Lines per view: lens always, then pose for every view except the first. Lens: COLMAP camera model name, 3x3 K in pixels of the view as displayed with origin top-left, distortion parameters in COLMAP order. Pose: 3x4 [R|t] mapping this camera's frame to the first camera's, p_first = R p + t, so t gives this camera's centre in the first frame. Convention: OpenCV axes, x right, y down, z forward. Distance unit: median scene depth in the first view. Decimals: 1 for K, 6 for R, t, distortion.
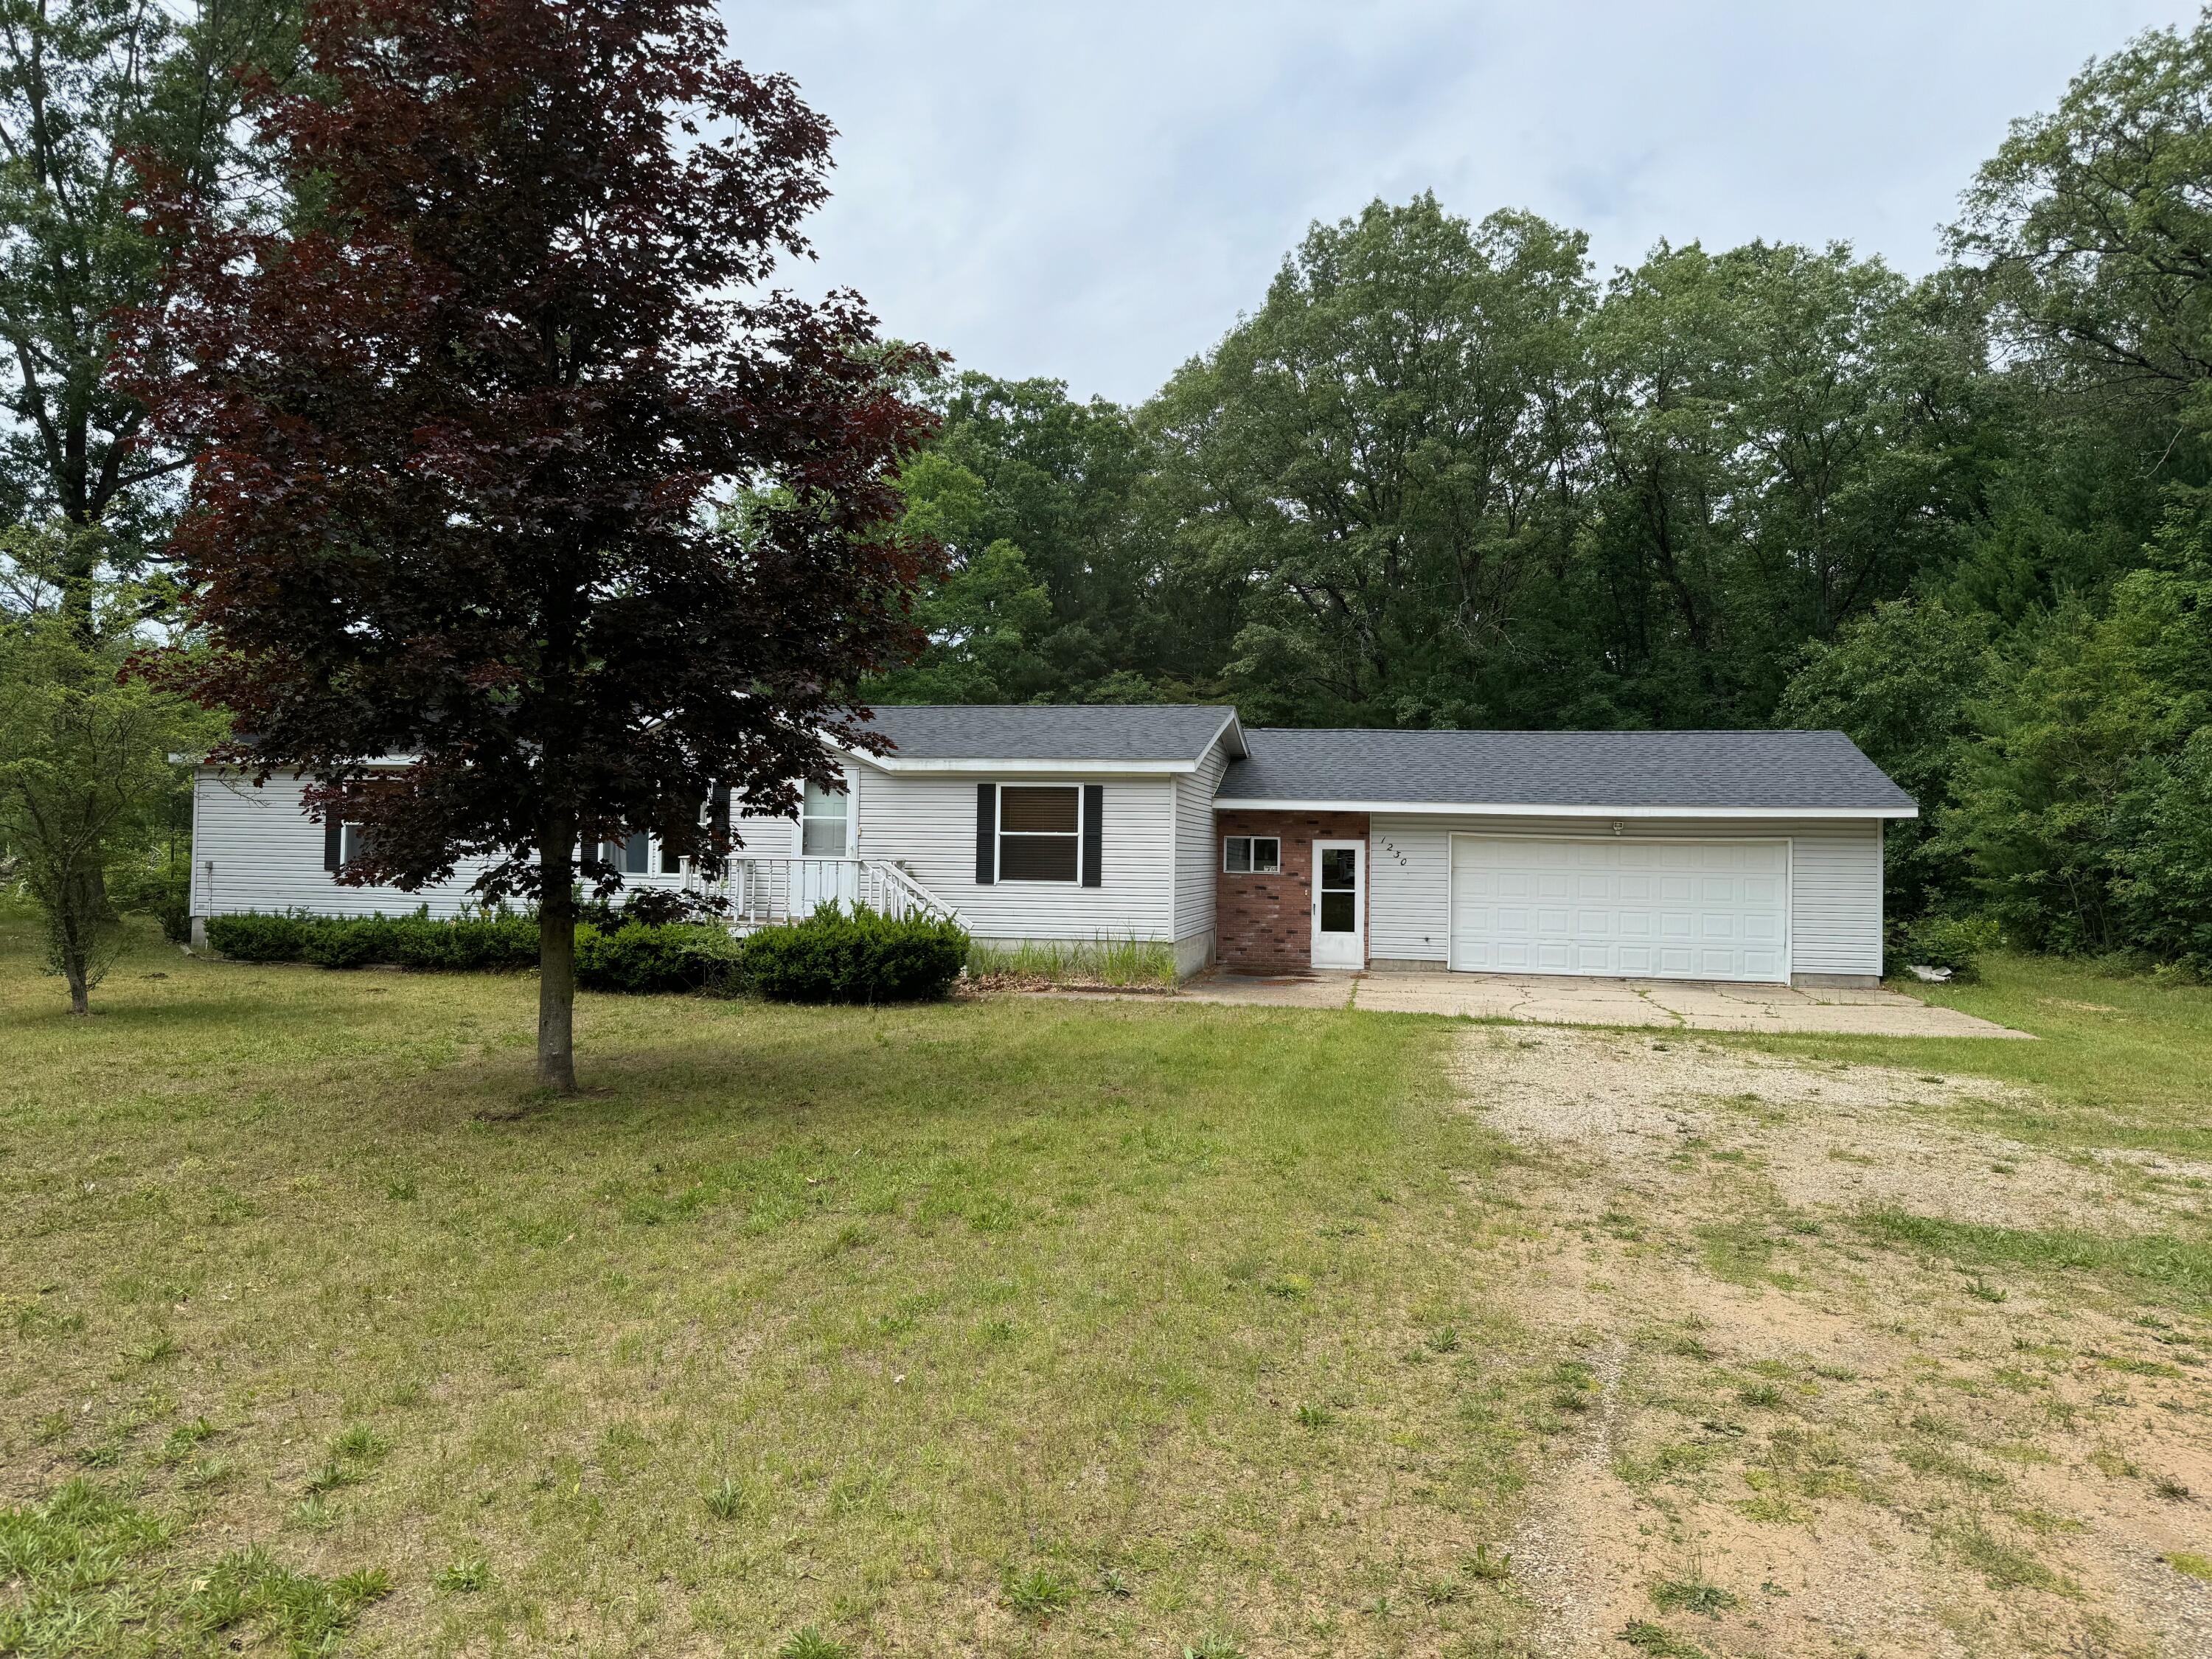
lens RADIAL K [[1567.2, 0, 1100.6], [0, 1567.2, 839.7], [0, 0, 1]] dist [0.031897, -0.026664]
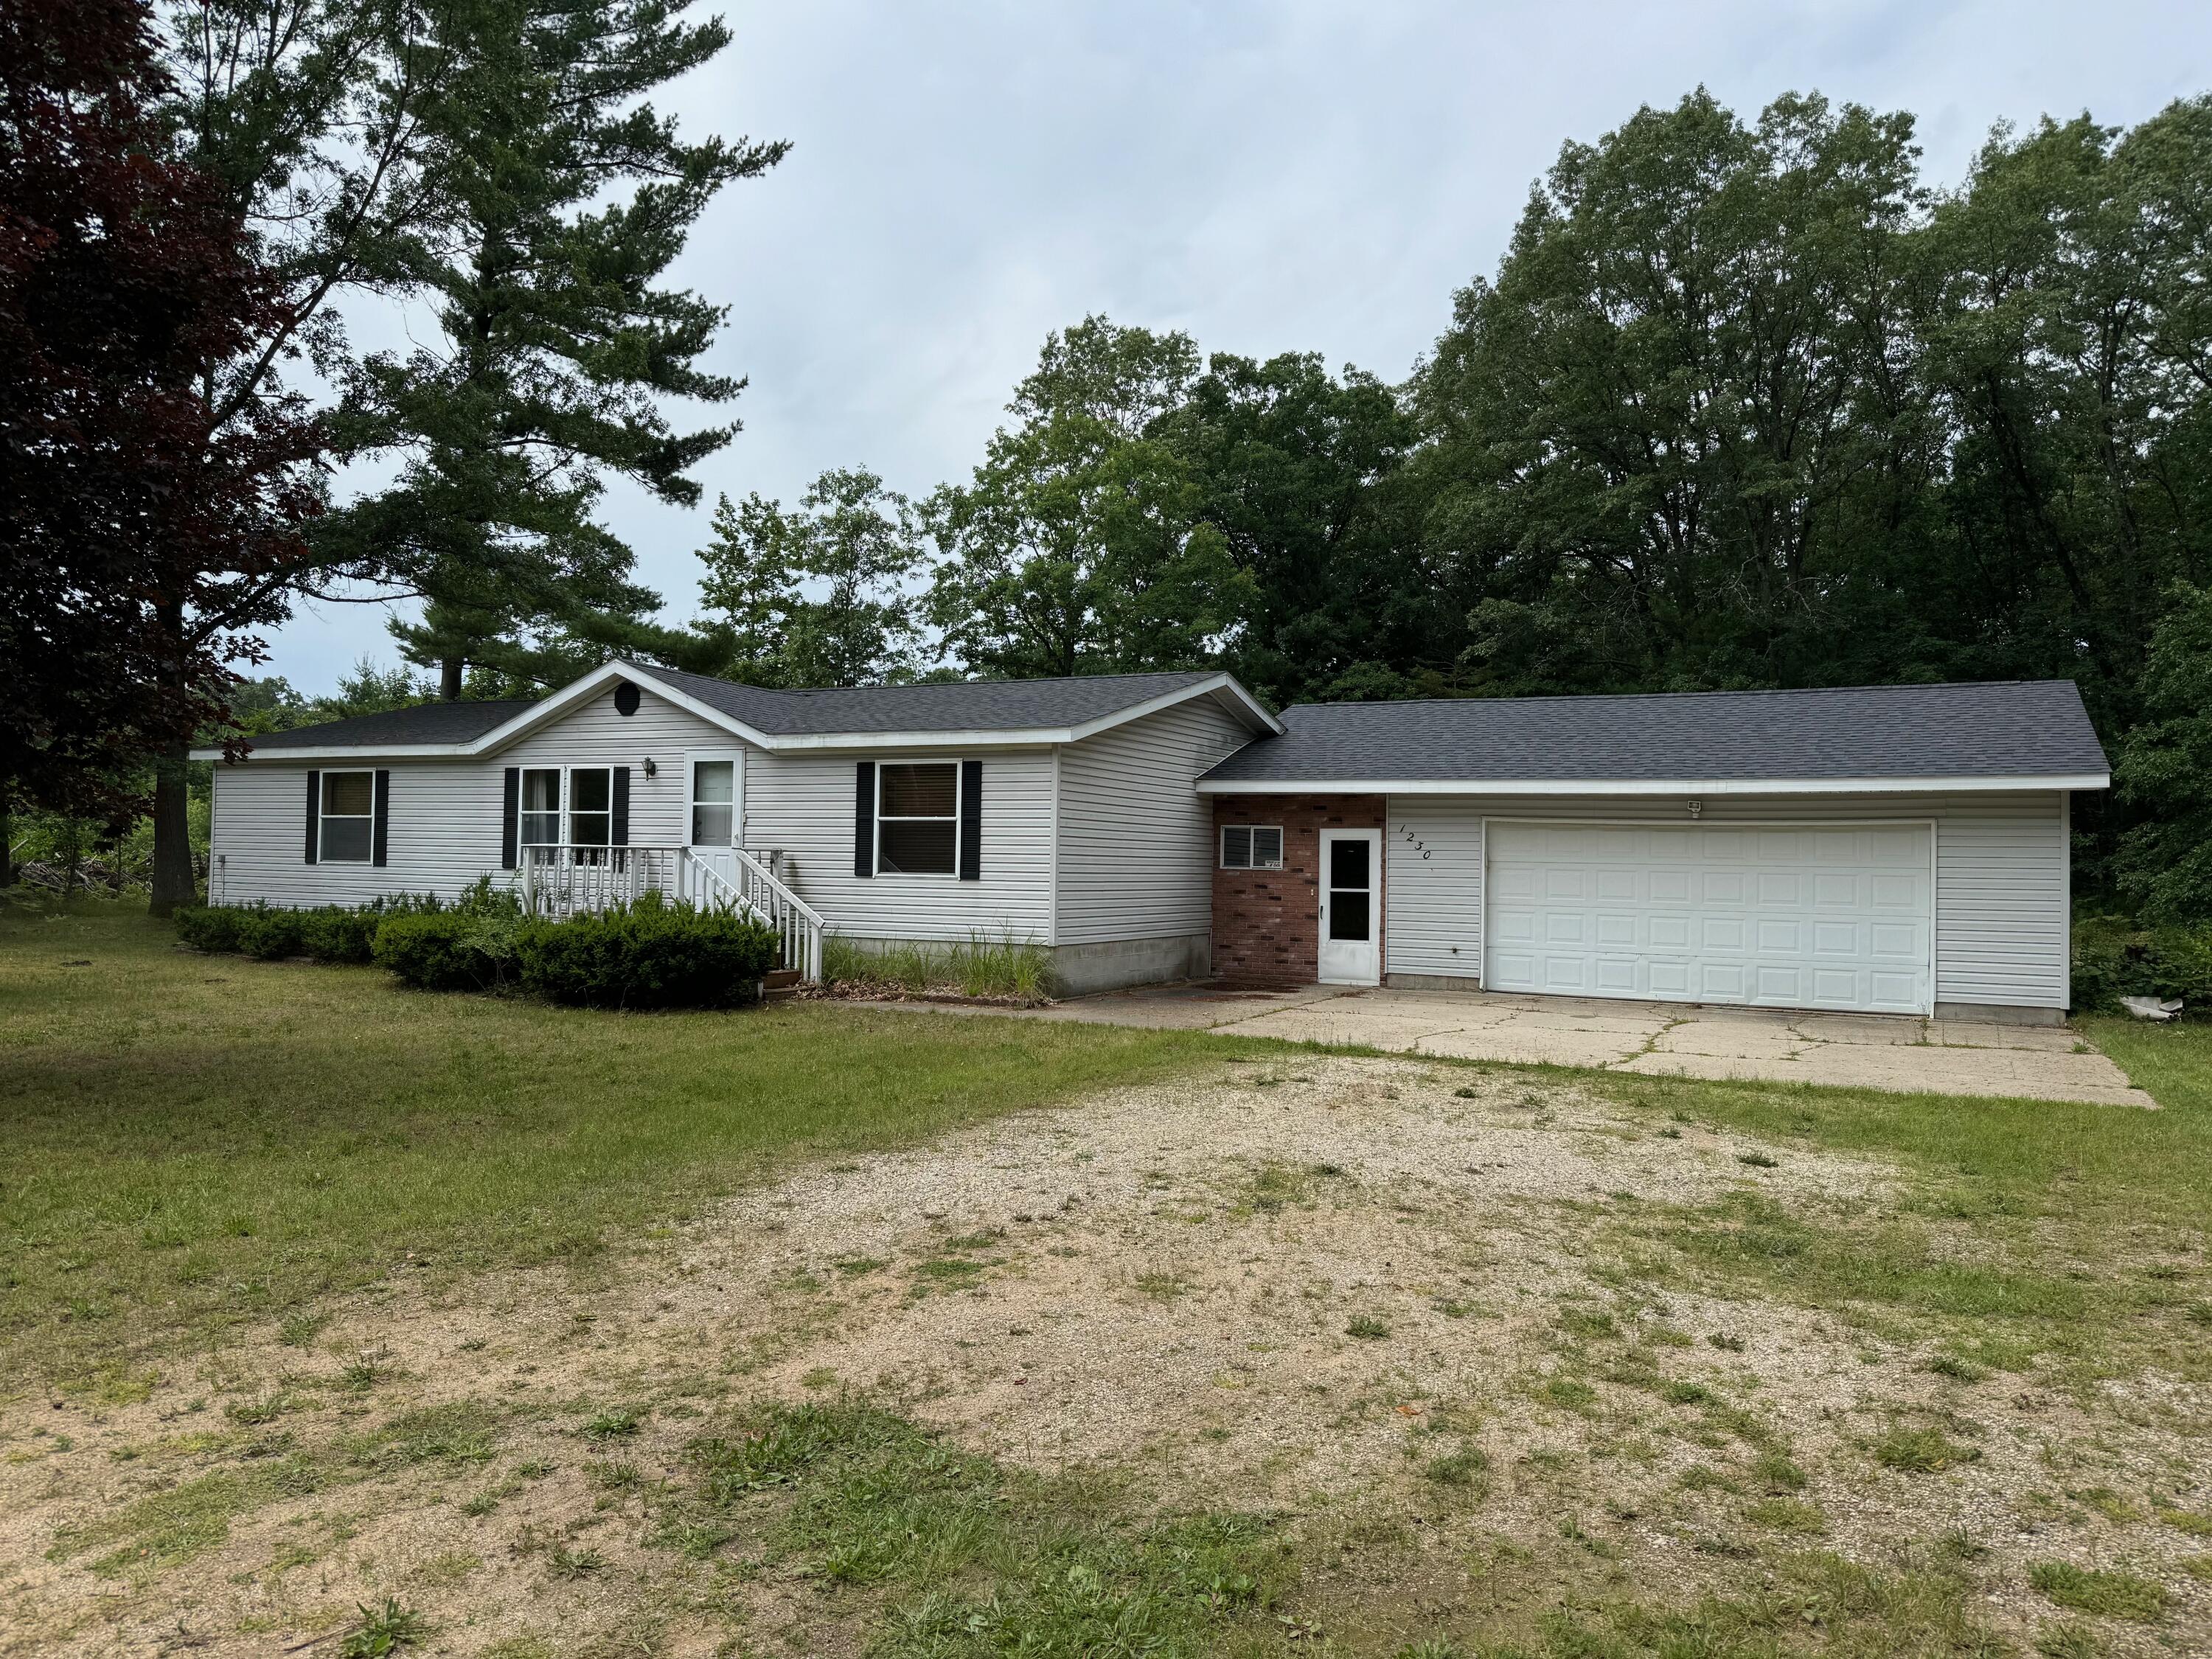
lens RADIAL K [[1567.2, 0, 1092.5], [0, 1567.2, 843.4], [0, 0, 1]] dist [0.031897, -0.026664]
pose [[0.961244, -0.003929, -0.275672, 0.262200], [0.001399, 0.999955, -0.009374, 0.016397], [0.275696, 0.008625, 0.961206, 0.177539]]
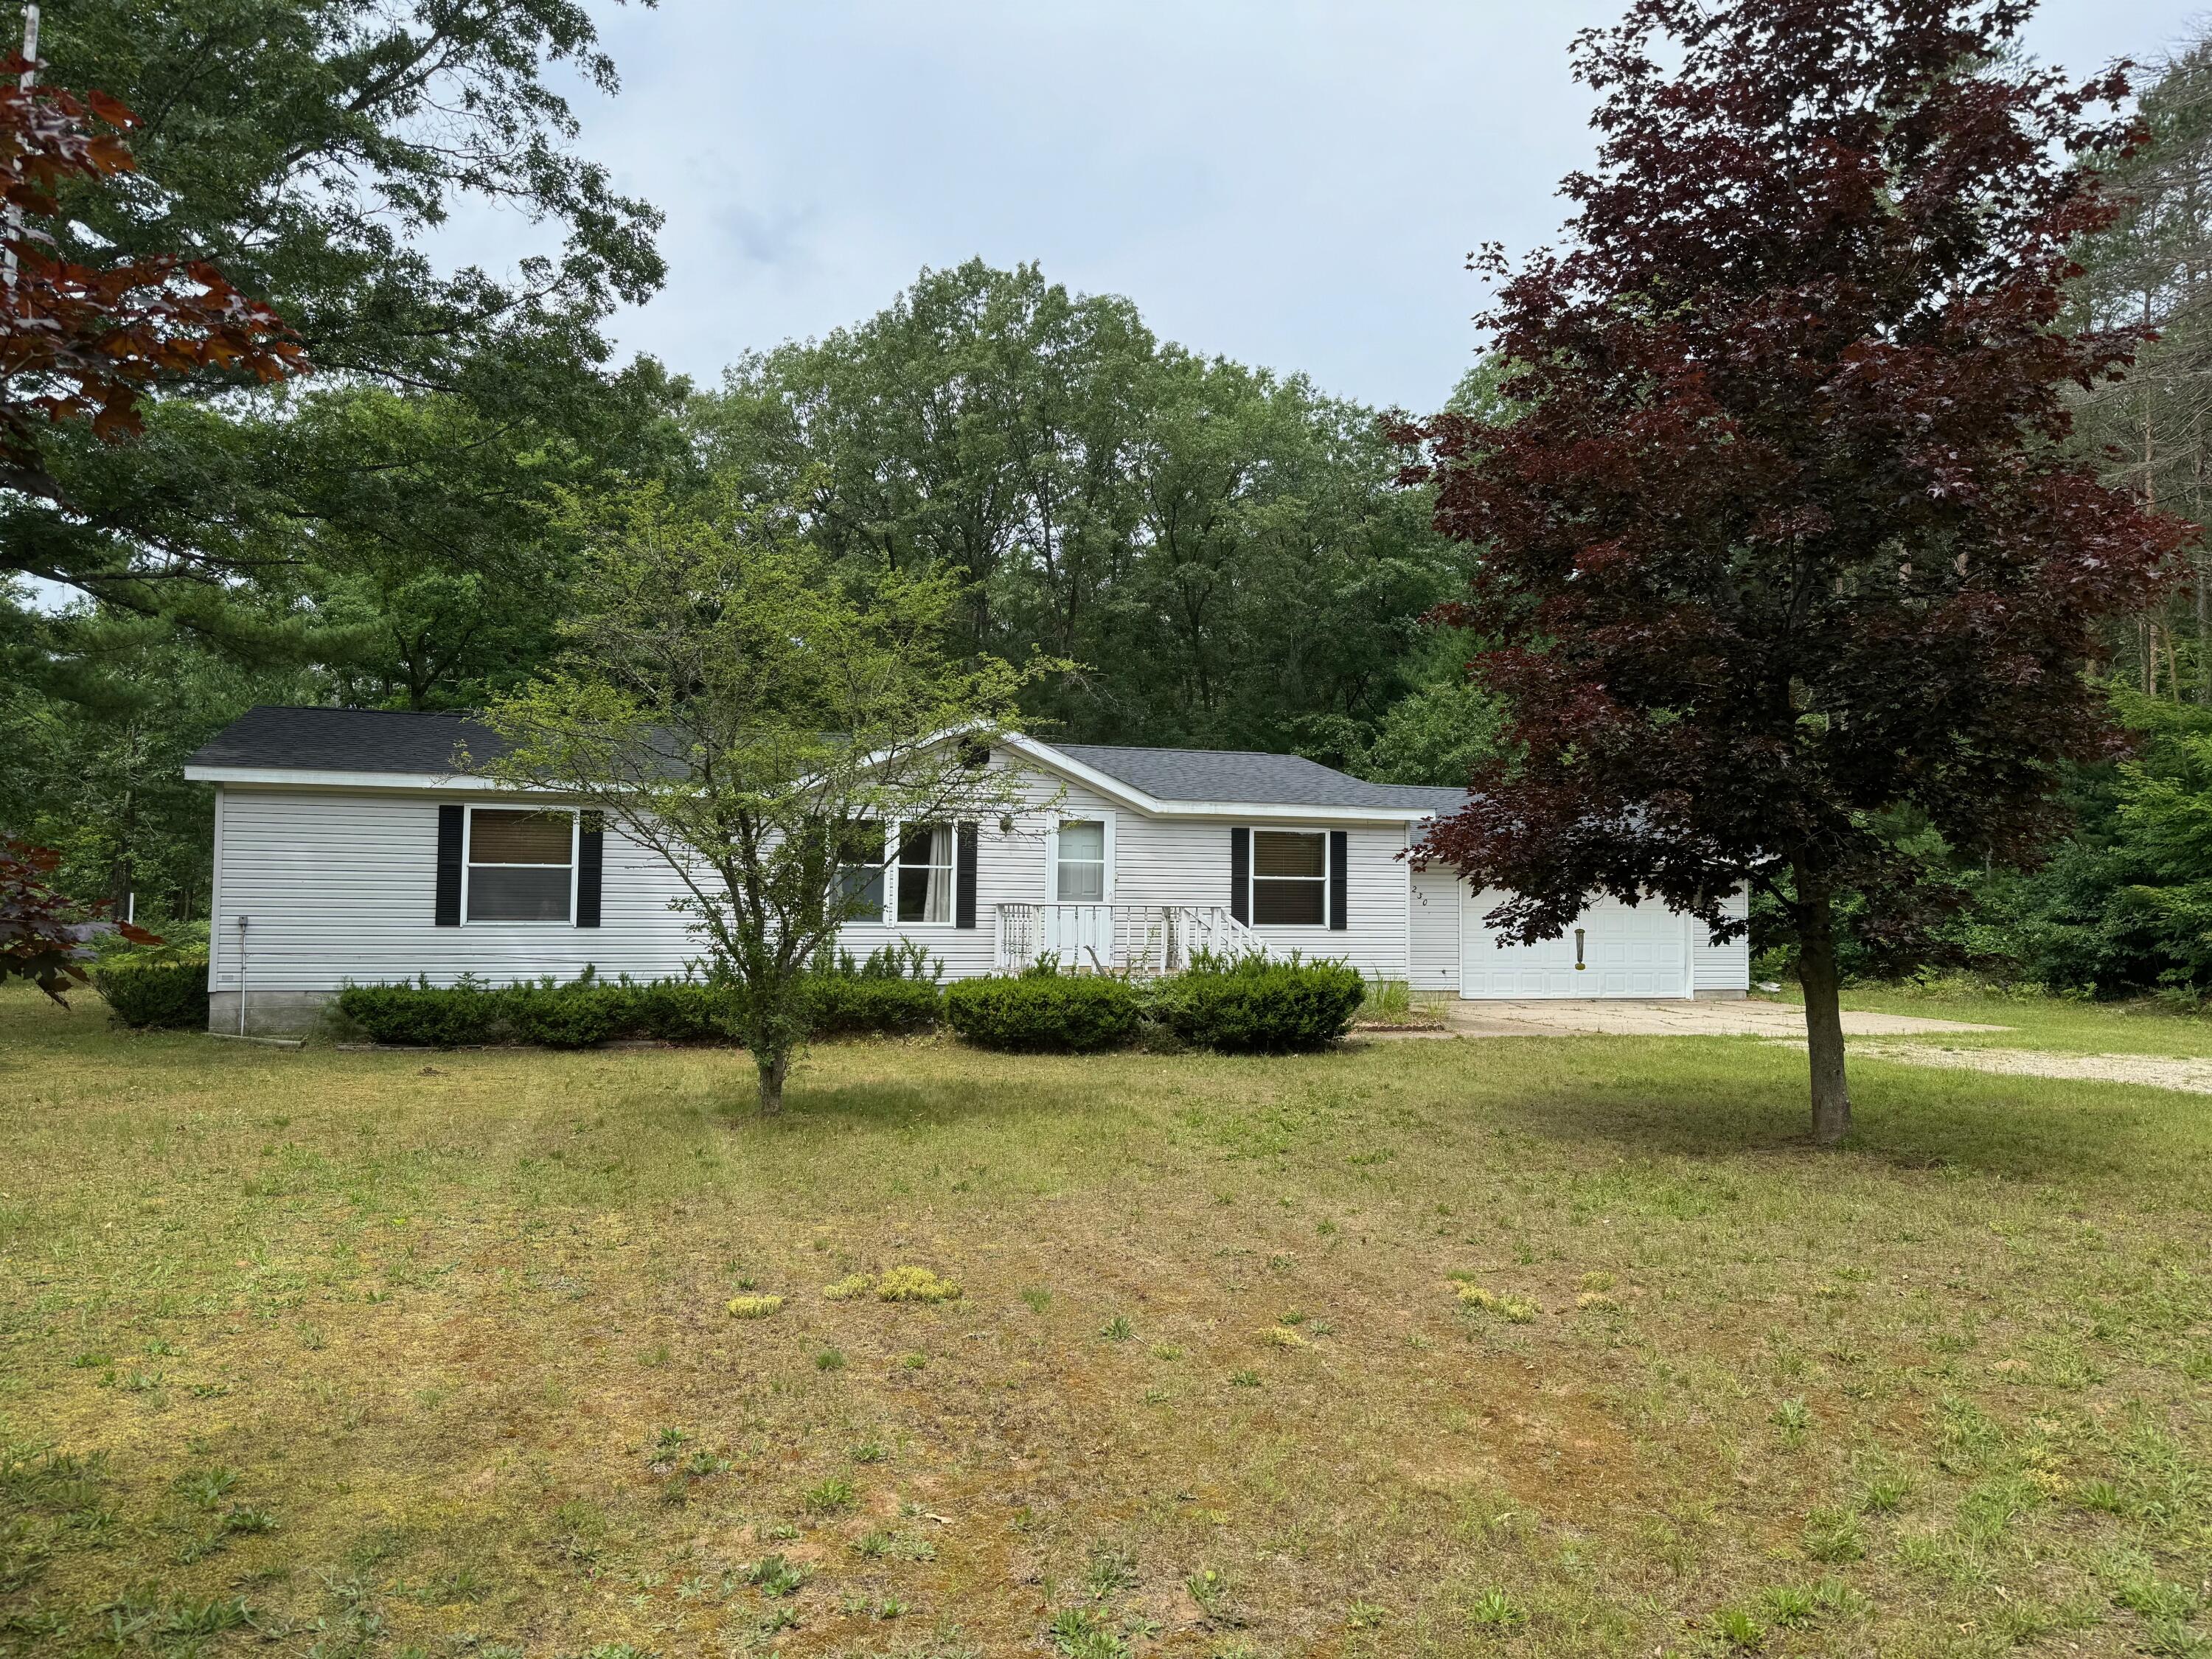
lens RADIAL K [[1567.2, 0, 1102.3], [0, 1567.2, 815.4], [0, 0, 1]] dist [0.031897, -0.026664]
pose [[0.859182, 0.019980, 0.511279, -0.597893], [-0.002546, 0.999392, -0.034778, -0.007957], [-0.511663, 0.028579, 0.858711, 0.169868]]
